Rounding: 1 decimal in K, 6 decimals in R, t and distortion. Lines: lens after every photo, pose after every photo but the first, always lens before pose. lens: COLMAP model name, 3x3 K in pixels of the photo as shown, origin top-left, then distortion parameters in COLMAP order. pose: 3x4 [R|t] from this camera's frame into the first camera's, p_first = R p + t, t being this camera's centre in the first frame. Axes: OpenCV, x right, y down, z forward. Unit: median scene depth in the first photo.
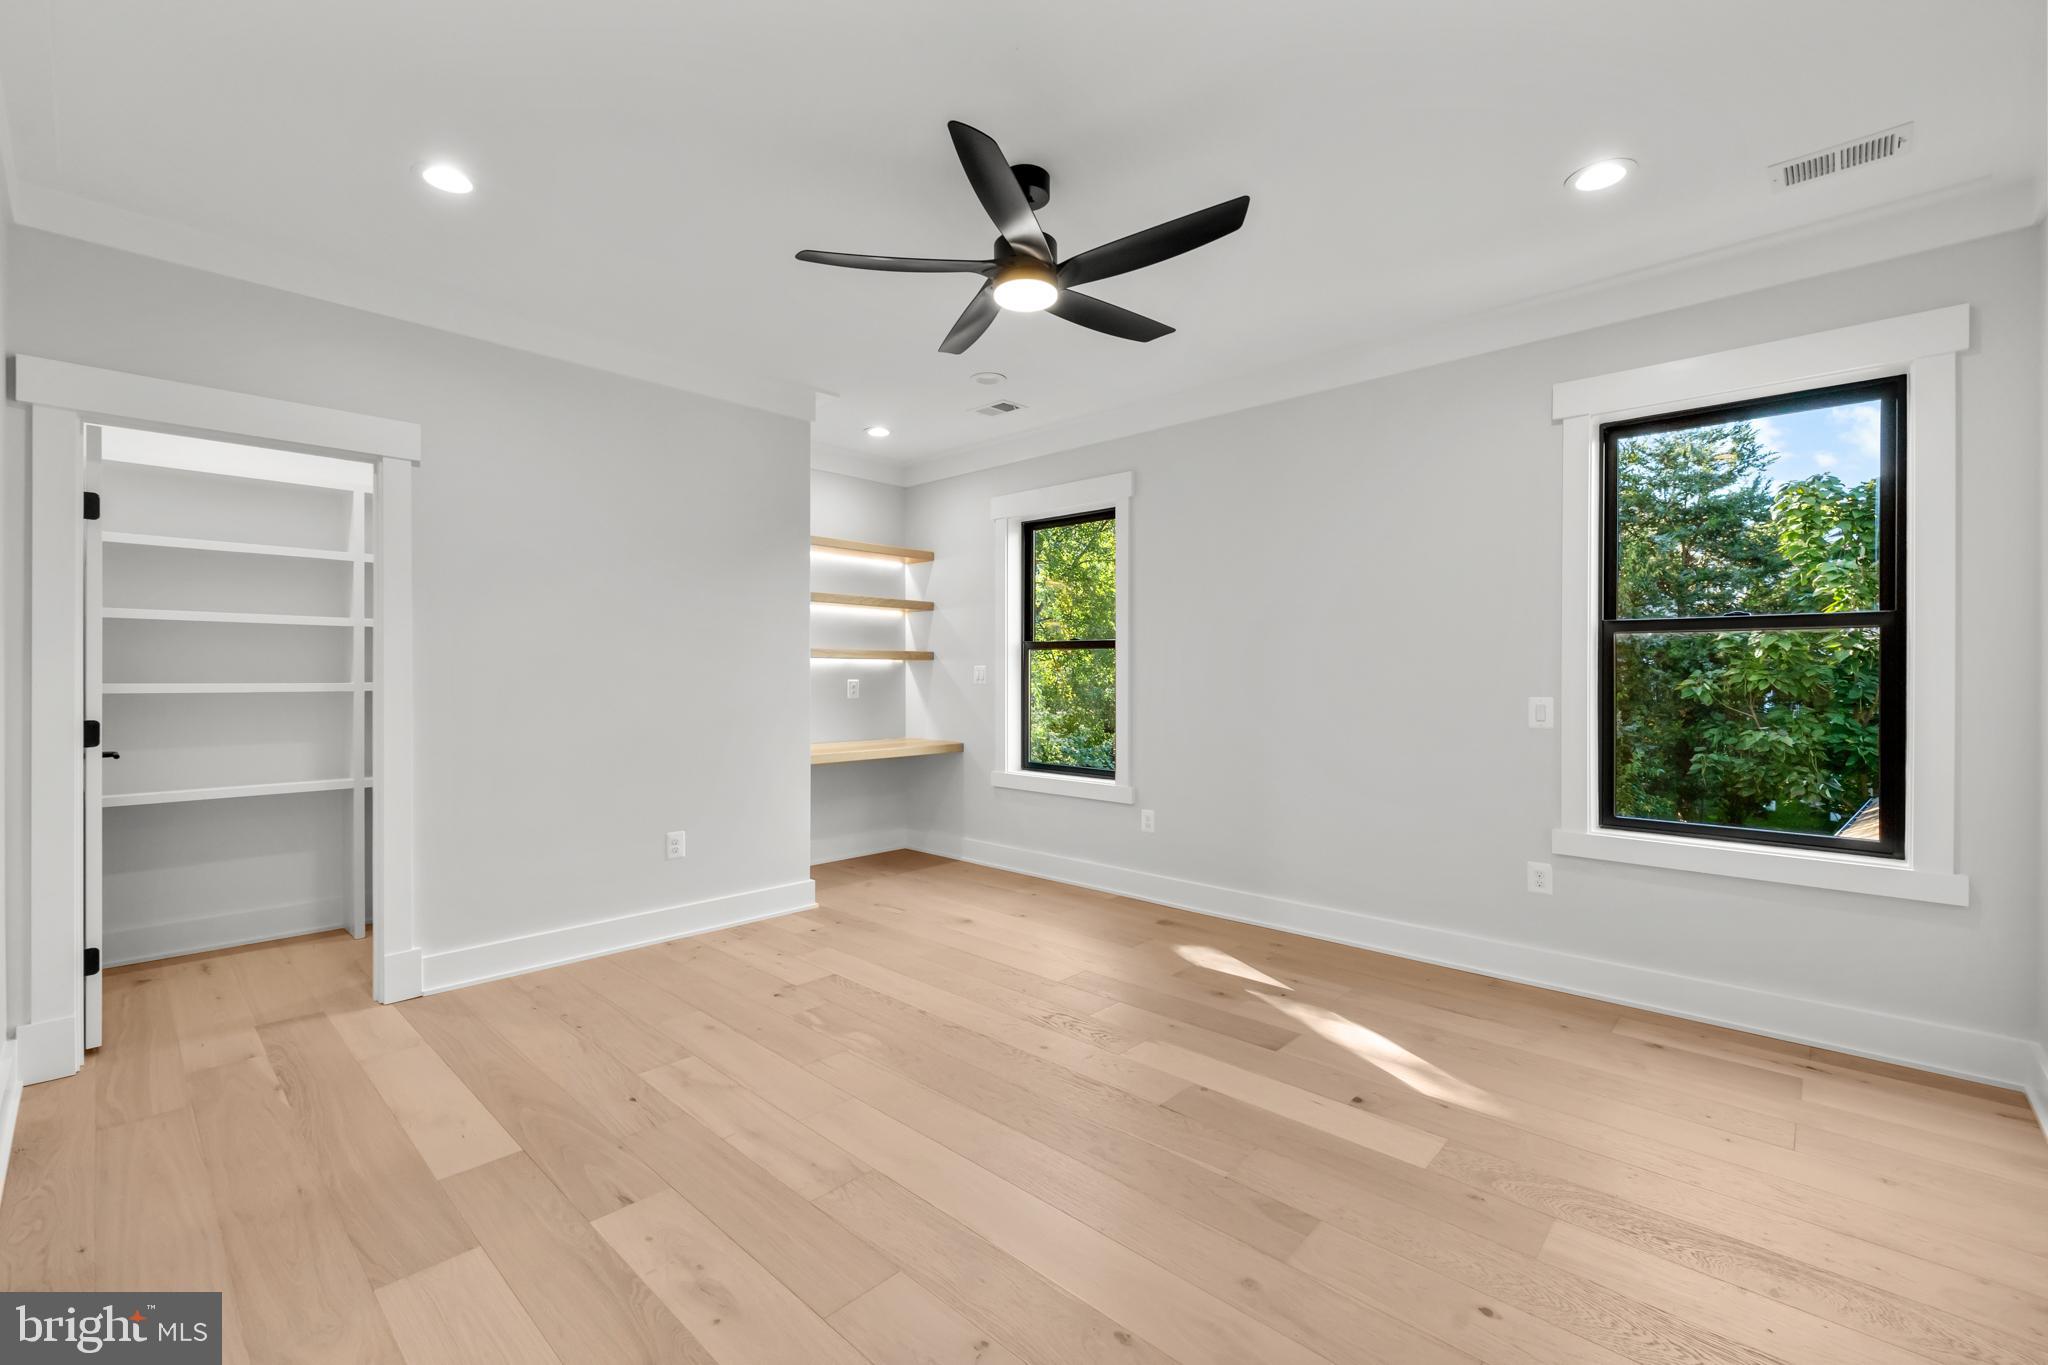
lens RADIAL K [[873.5, 0, 1026.8], [0, 873.5, 679.3], [0, 0, 1]] dist [-0.002724, -0.000197]
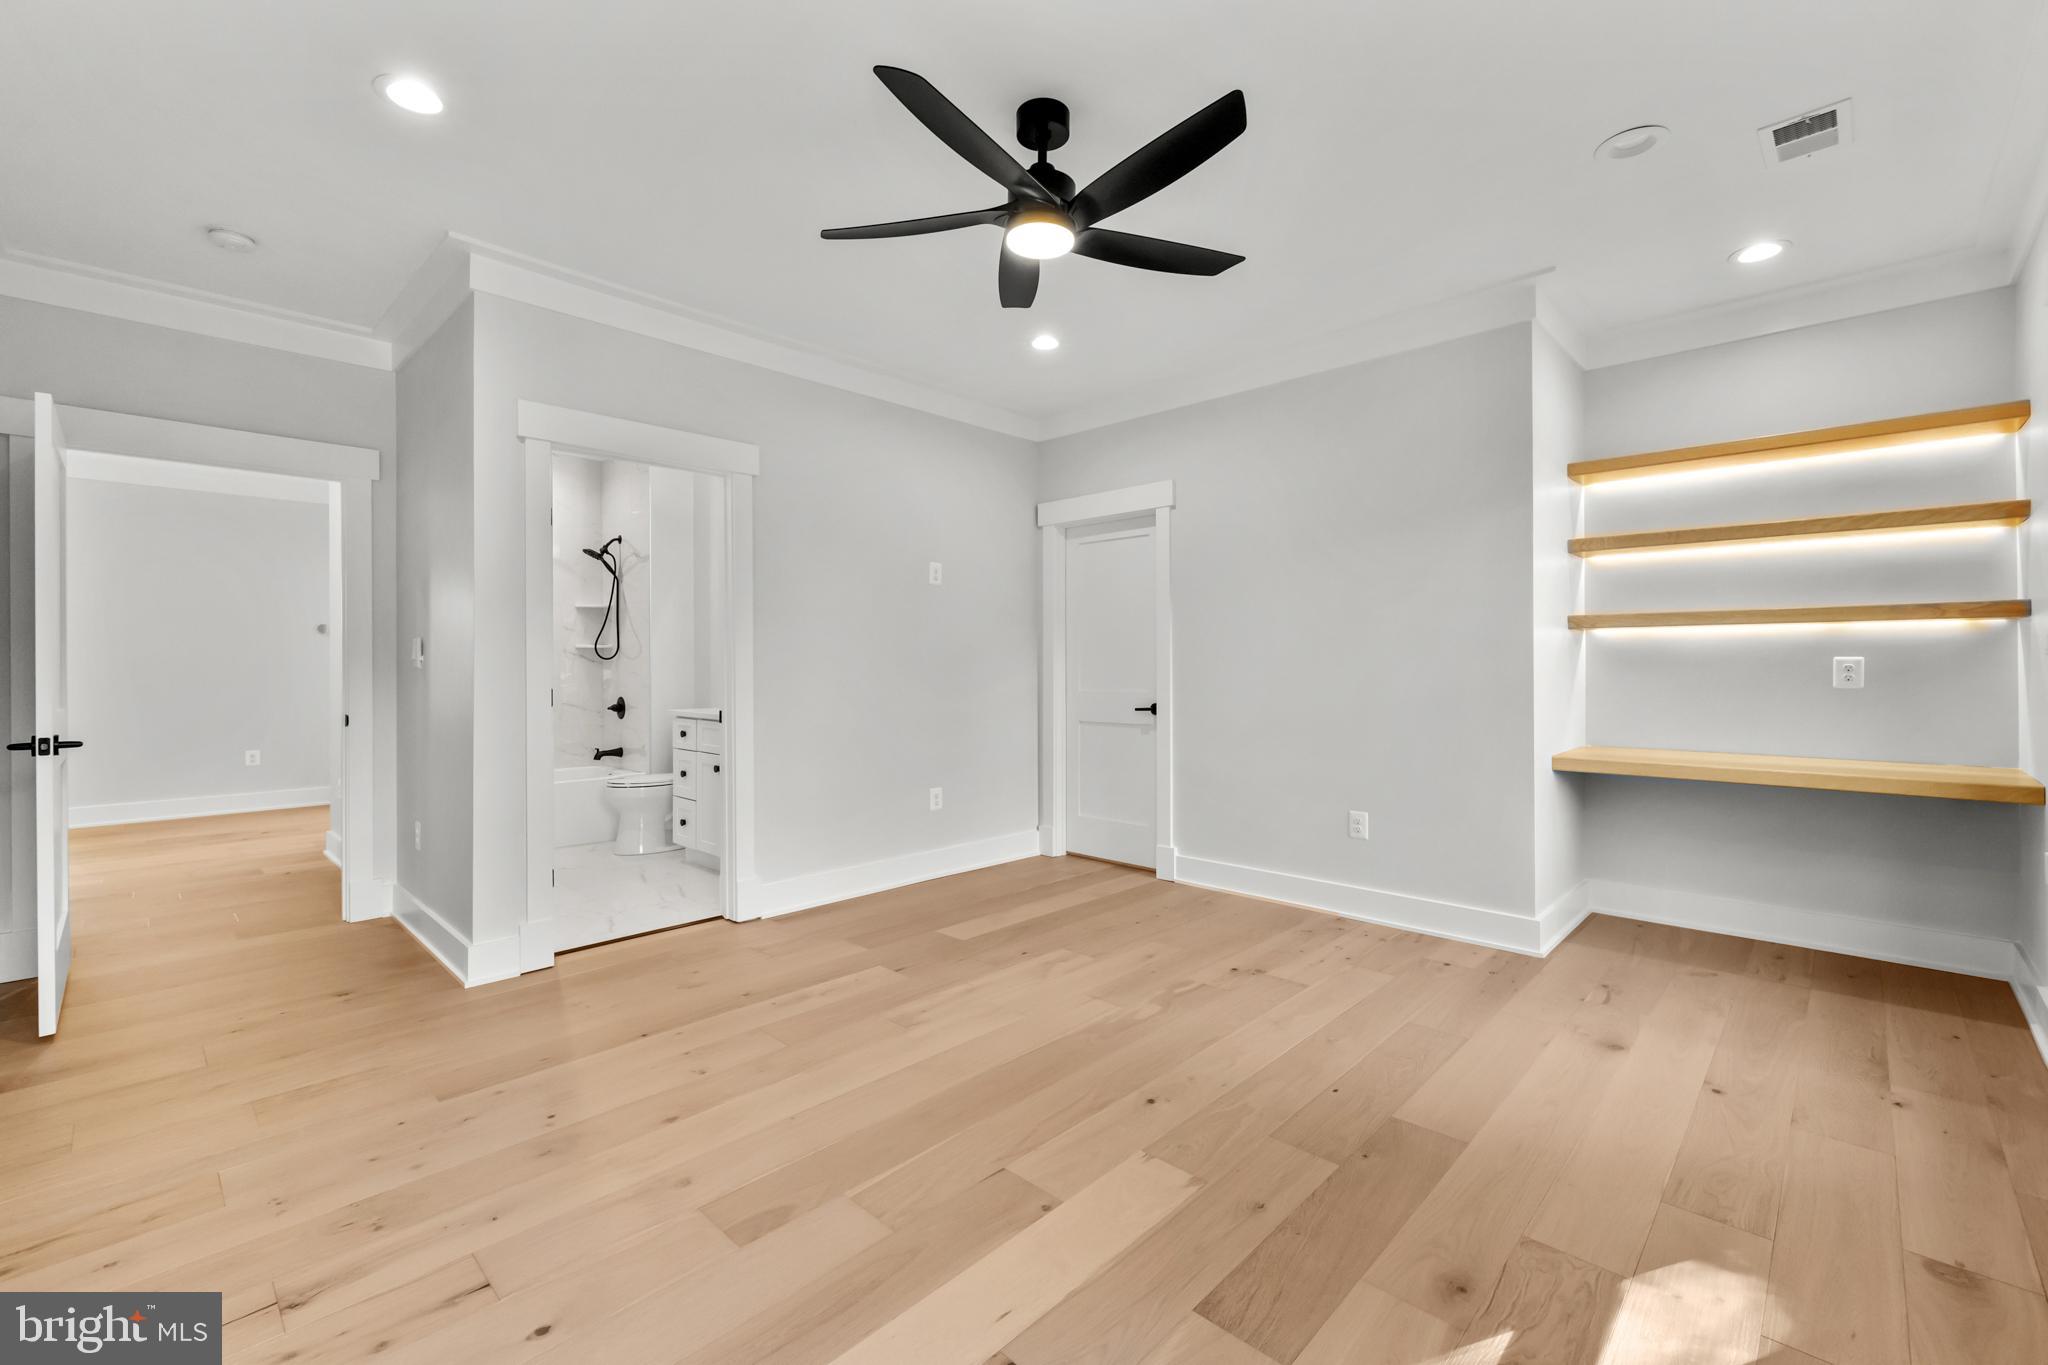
lens RADIAL K [[873.5, 0, 1015.2], [0, 873.5, 674.5], [0, 0, 1]] dist [-0.002724, -0.000197]
pose [[-0.032858, 0.008848, -0.999421, 0.726256], [-0.001301, 0.999960, 0.008895, 0.013098], [0.999459, 0.001593, -0.032845, 0.779758]]
